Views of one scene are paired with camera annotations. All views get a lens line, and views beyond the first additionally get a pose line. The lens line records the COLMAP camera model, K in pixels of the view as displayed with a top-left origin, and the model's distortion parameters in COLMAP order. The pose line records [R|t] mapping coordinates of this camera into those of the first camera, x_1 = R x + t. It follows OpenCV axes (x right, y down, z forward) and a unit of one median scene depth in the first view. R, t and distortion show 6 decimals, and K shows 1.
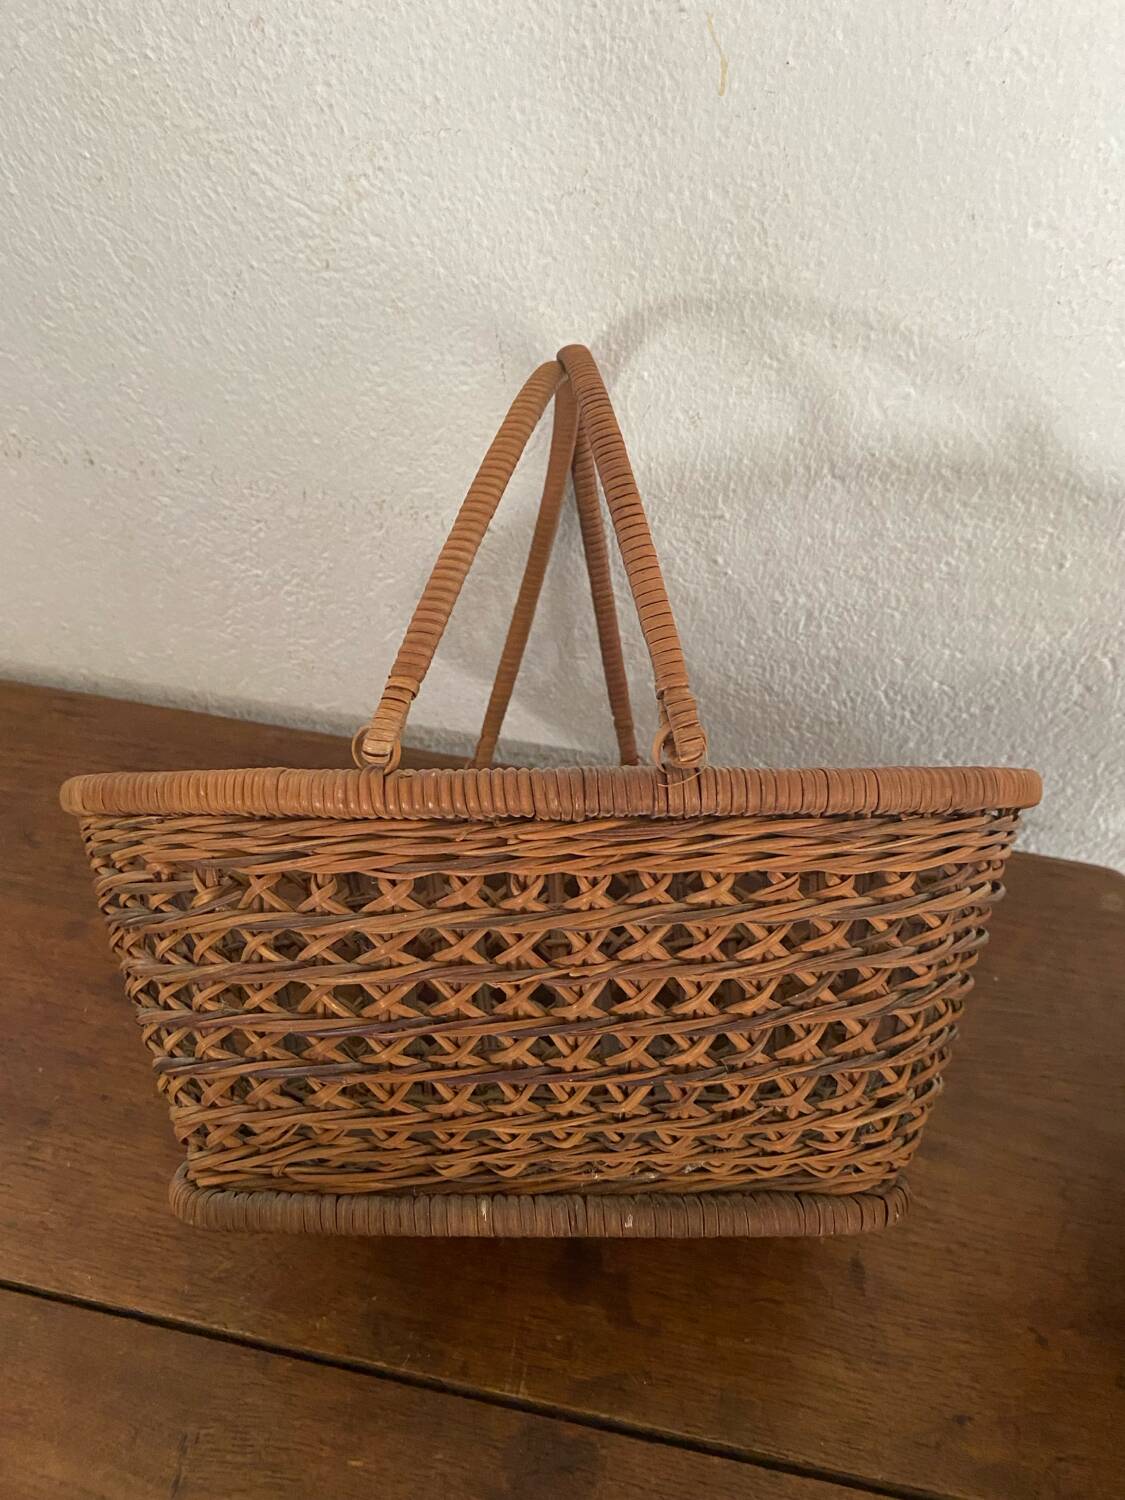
lens RADIAL K [[1174.1, 0, 562.5], [0, 1174.1, 750.0], [0, 0, 1]] dist [0.200364, -0.586584]
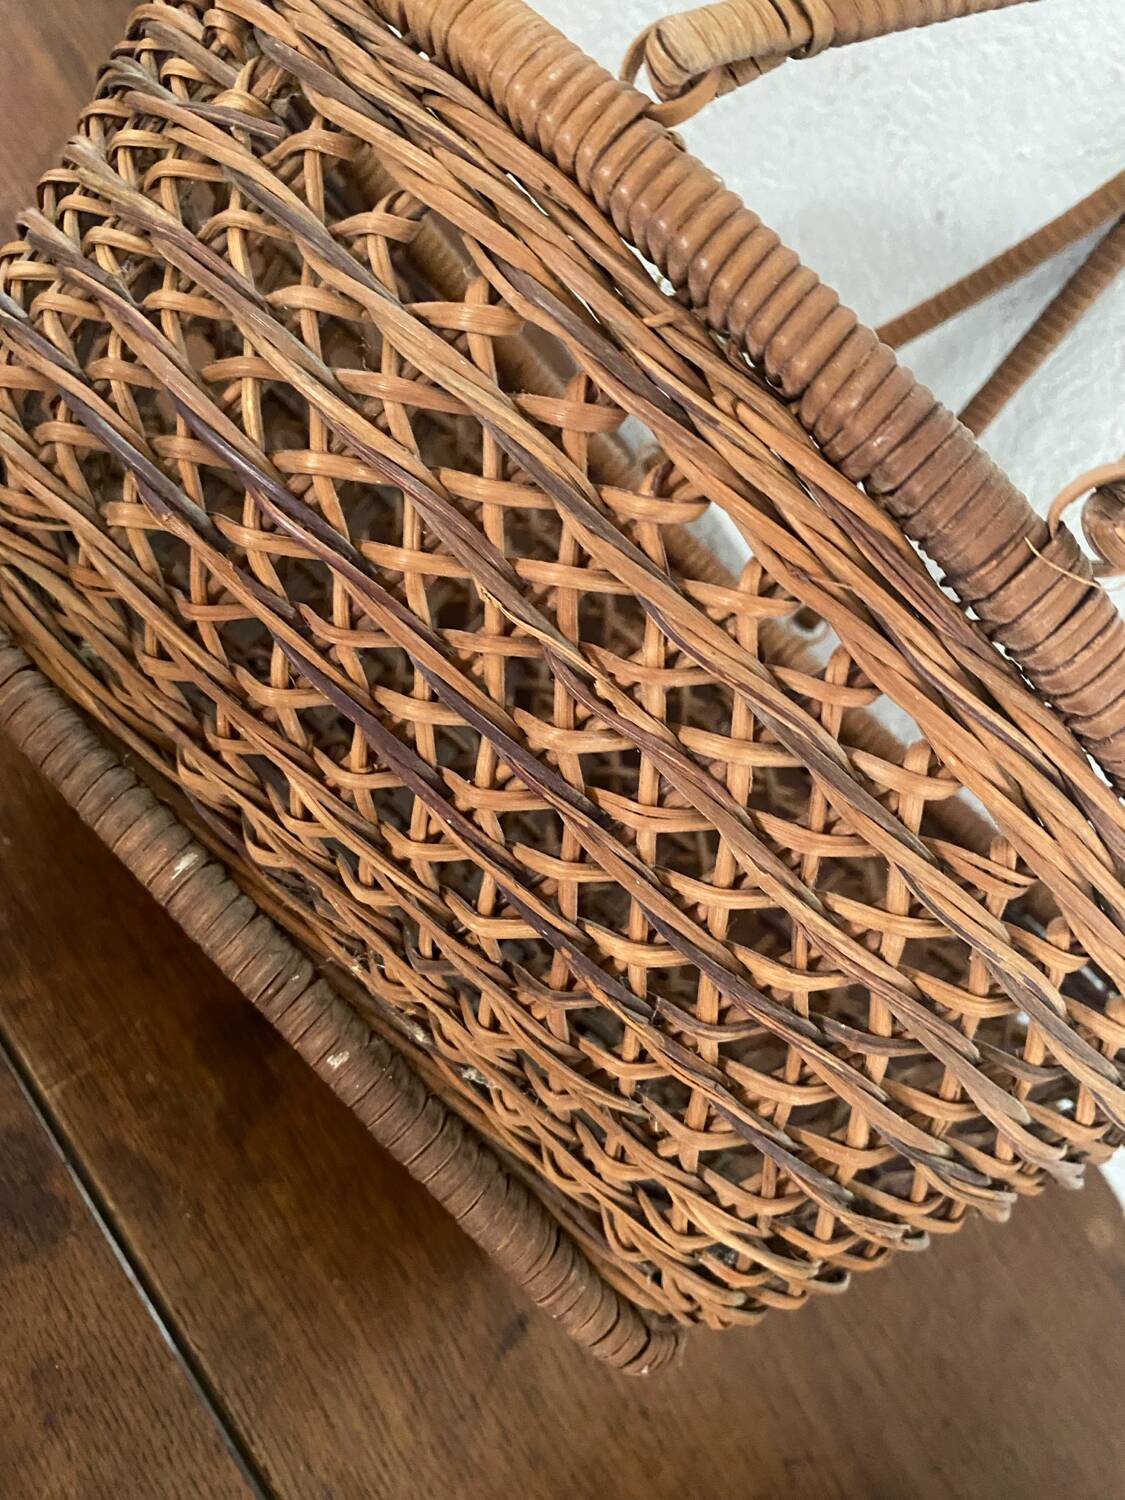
lens RADIAL K [[1174.1, 0, 562.5], [0, 1174.1, 750.0], [0, 0, 1]] dist [0.200364, -0.586584]
pose [[0.675685, 0.737039, 0.014959, 0.009935], [-0.734407, 0.671234, 0.100450, 0.160101], [0.063995, -0.078859, 0.994830, 0.456296]]
